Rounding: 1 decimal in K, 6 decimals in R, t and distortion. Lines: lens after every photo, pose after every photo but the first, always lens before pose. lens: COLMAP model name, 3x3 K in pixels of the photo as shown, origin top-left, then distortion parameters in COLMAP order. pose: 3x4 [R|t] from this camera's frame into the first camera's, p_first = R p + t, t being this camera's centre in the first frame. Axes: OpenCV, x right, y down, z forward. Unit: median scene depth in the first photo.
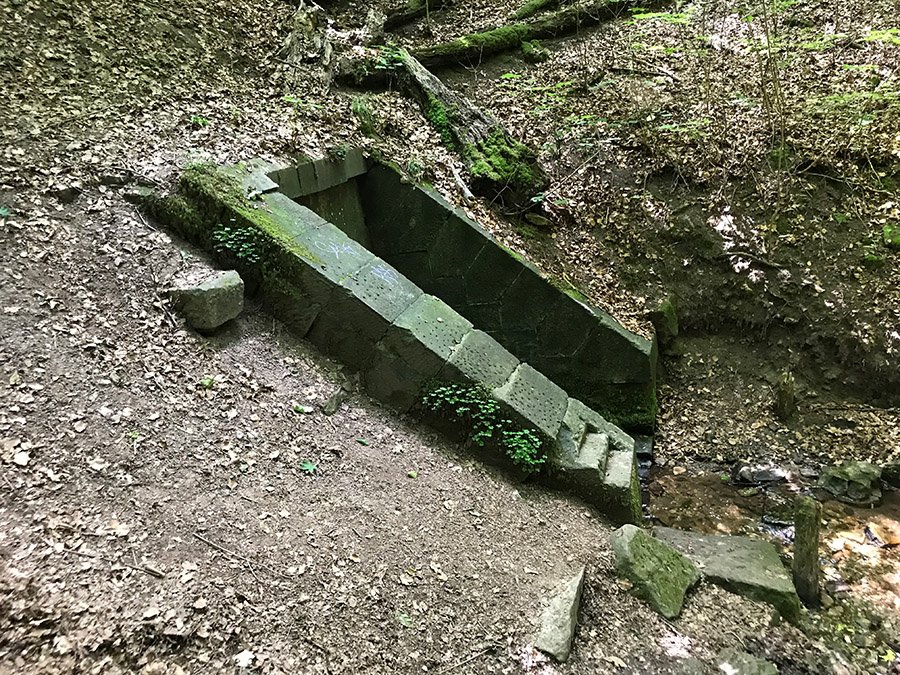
lens RADIAL K [[730.3, 0, 449.8], [0, 730.3, 336.8], [0, 0, 1]] dist [0.037512, -0.041427]
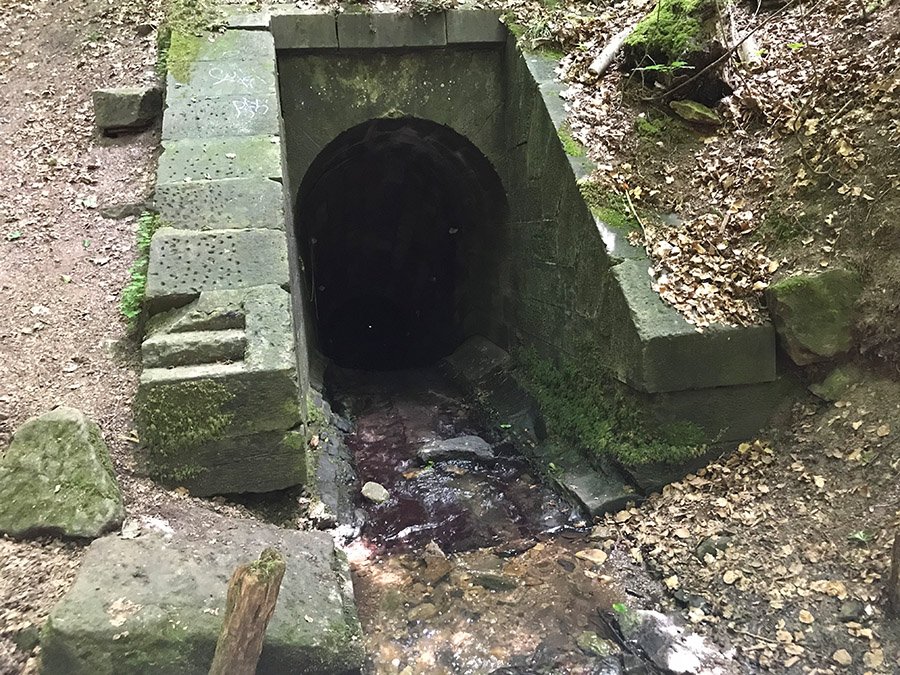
lens RADIAL K [[730.3, 0, 449.7], [0, 730.3, 338.1], [0, 0, 1]] dist [0.037512, -0.041427]
pose [[0.471071, 0.274752, -0.838214, 0.596425], [-0.298688, 0.943802, 0.141502, -0.007850], [0.829987, 0.183707, 0.526663, 0.550118]]
